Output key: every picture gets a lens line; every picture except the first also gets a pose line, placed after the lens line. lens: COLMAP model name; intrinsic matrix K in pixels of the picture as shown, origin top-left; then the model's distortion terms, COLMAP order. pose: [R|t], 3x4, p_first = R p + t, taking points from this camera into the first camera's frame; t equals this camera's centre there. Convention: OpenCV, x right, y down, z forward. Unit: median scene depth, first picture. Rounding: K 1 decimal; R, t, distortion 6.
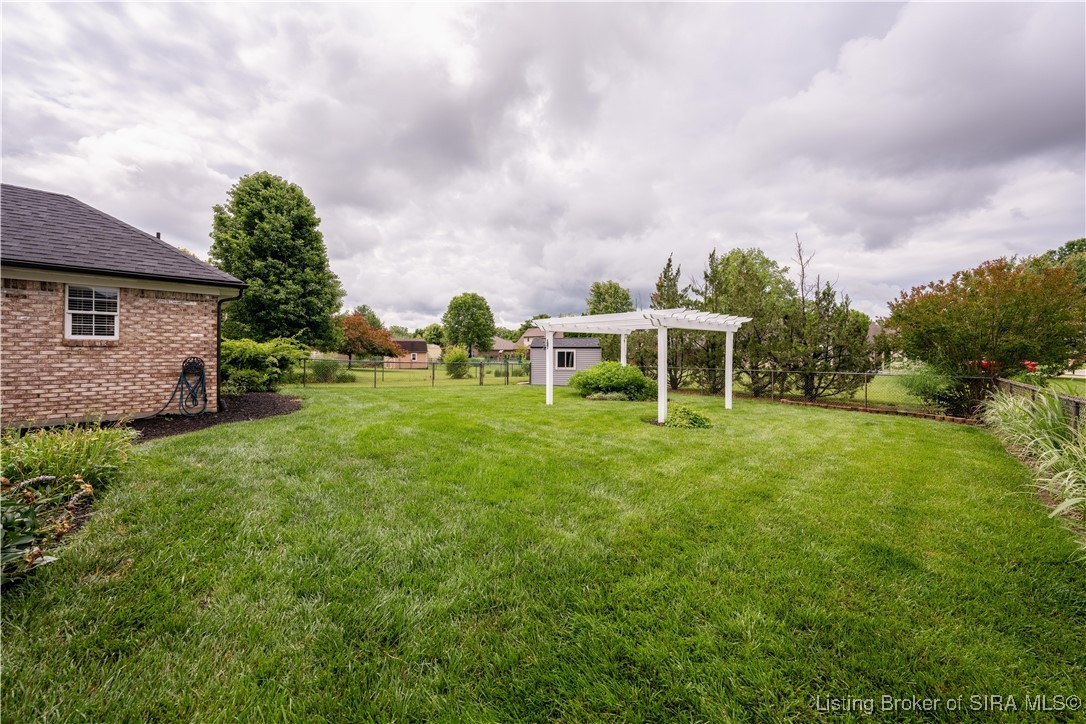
lens RADIAL K [[384.8, 0, 544.4], [0, 384.8, 355.2], [0, 0, 1]] dist [-0.005782, -0.000117]
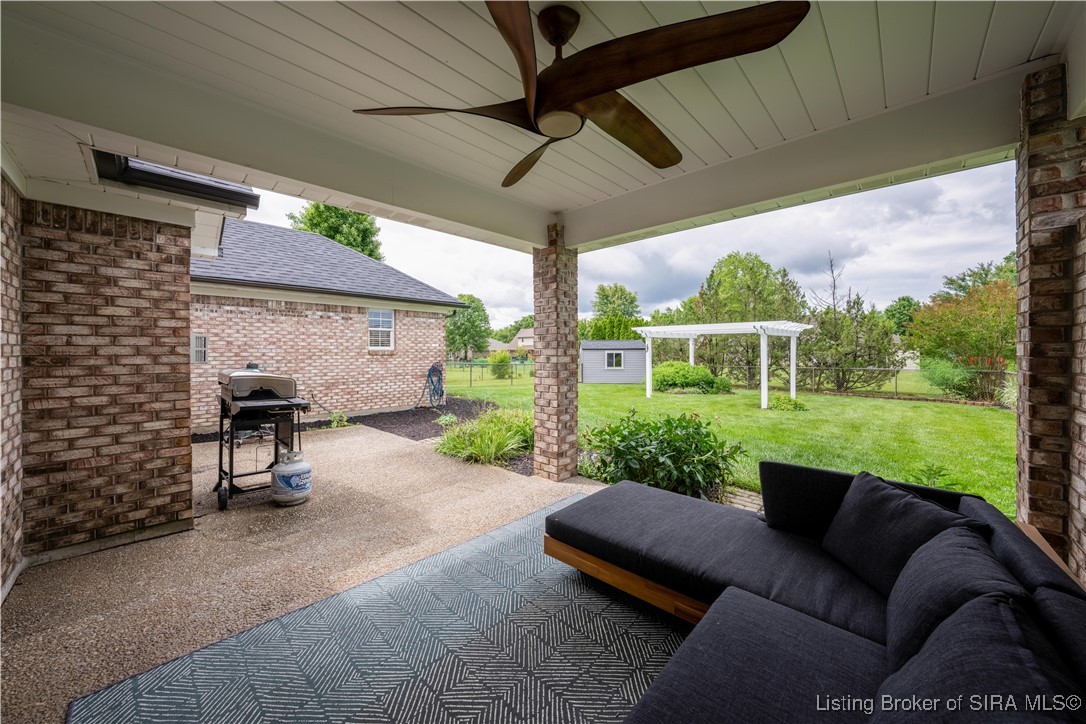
lens RADIAL K [[384.8, 0, 540.9], [0, 384.8, 370.6], [0, 0, 1]] dist [-0.005782, -0.000117]
pose [[0.998867, -0.012094, 0.046029, -0.347865], [0.010264, 0.999156, 0.039783, -0.008145], [-0.046471, -0.039265, 0.998148, -0.174223]]
